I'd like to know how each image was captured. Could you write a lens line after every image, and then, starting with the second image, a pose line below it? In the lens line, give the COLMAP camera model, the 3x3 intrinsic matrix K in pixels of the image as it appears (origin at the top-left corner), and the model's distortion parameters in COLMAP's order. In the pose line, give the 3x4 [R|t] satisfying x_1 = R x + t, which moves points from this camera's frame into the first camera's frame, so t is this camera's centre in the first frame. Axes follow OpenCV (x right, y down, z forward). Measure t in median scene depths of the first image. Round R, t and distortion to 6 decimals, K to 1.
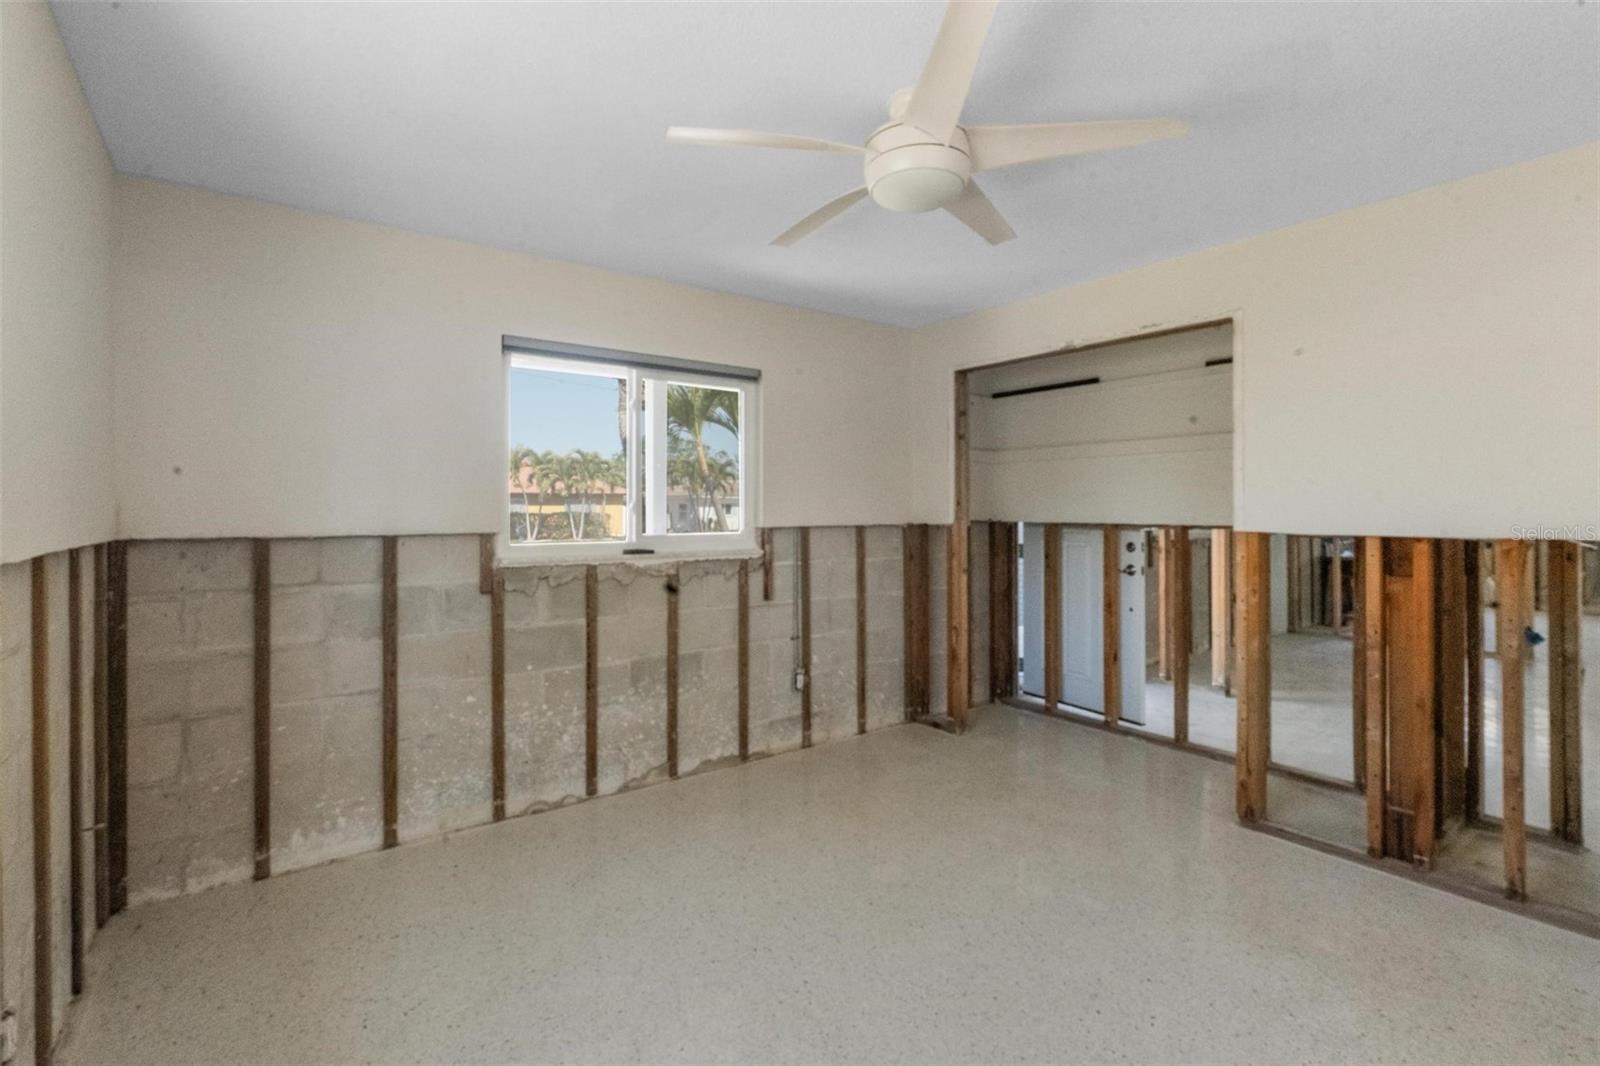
lens RADIAL K [[740.5, 0, 790.8], [0, 740.5, 514.4], [0, 0, 1]] dist [-0.000982, 0.000048]
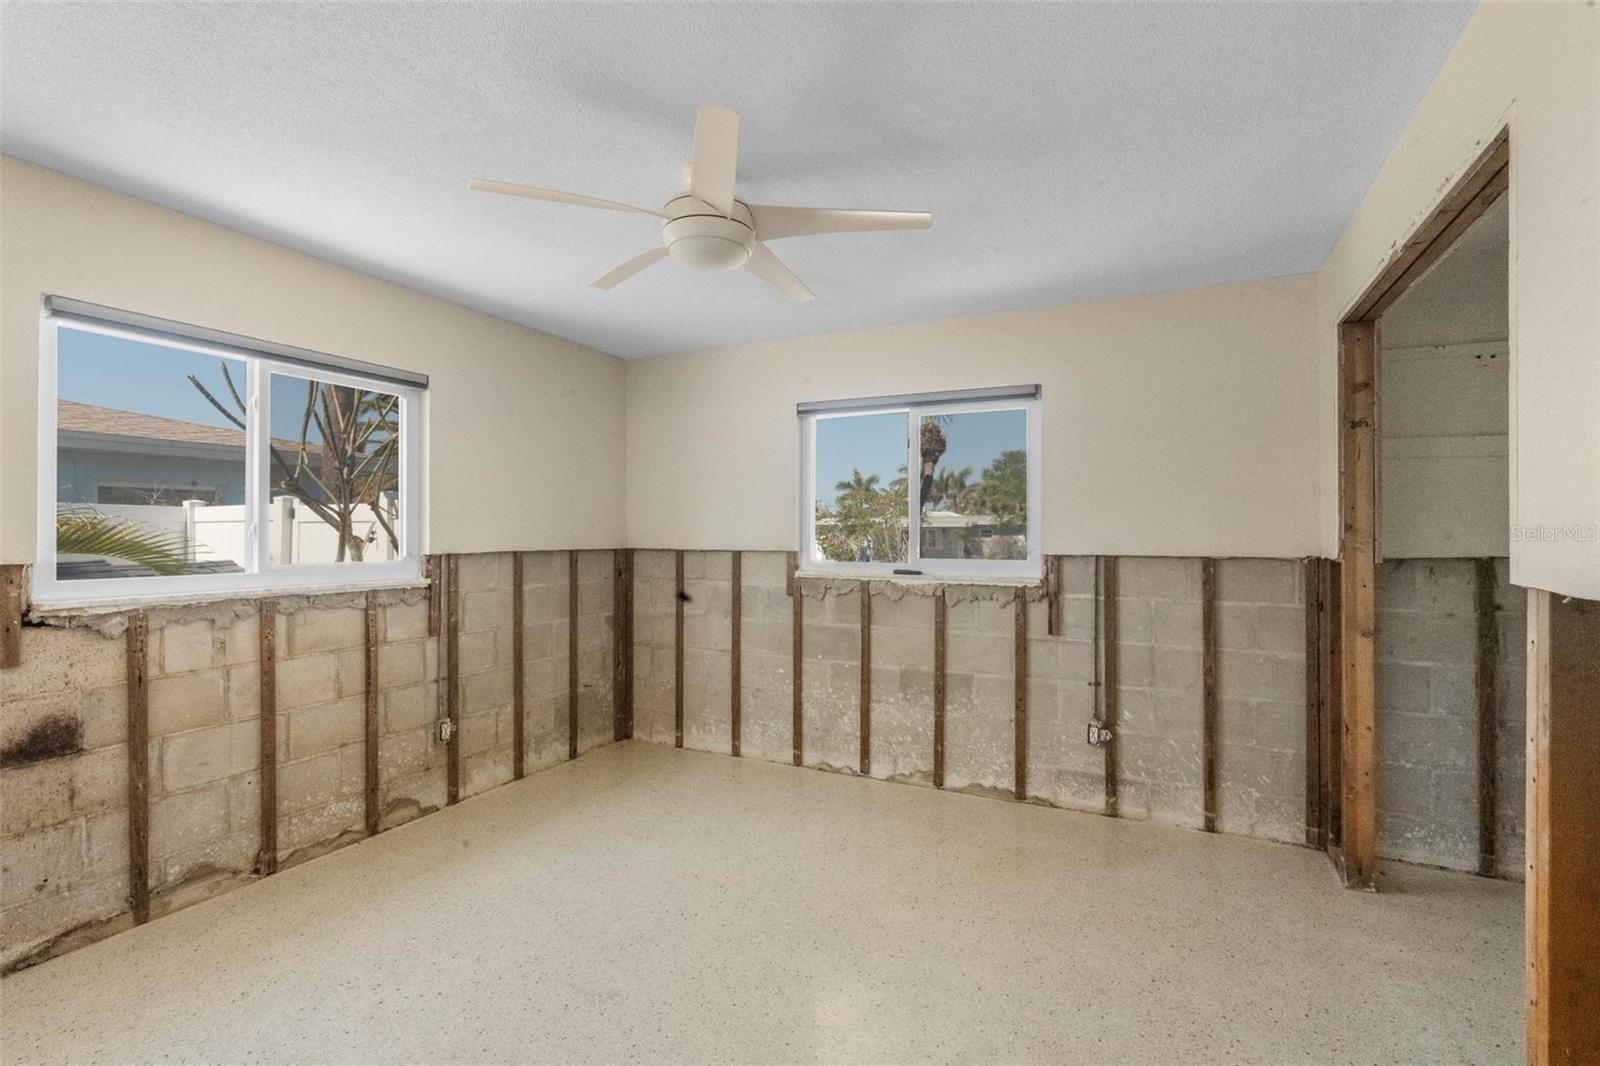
lens RADIAL K [[749.3, 0, 800.0], [0, 749.3, 533.0], [0, 0, 1]] dist [-0.001813, -0.000001]
pose [[0.452916, 0.005381, -0.891537, 0.728825], [-0.007793, 0.999967, 0.002076, -0.009832], [0.891519, 0.006007, 0.452943, 0.344540]]
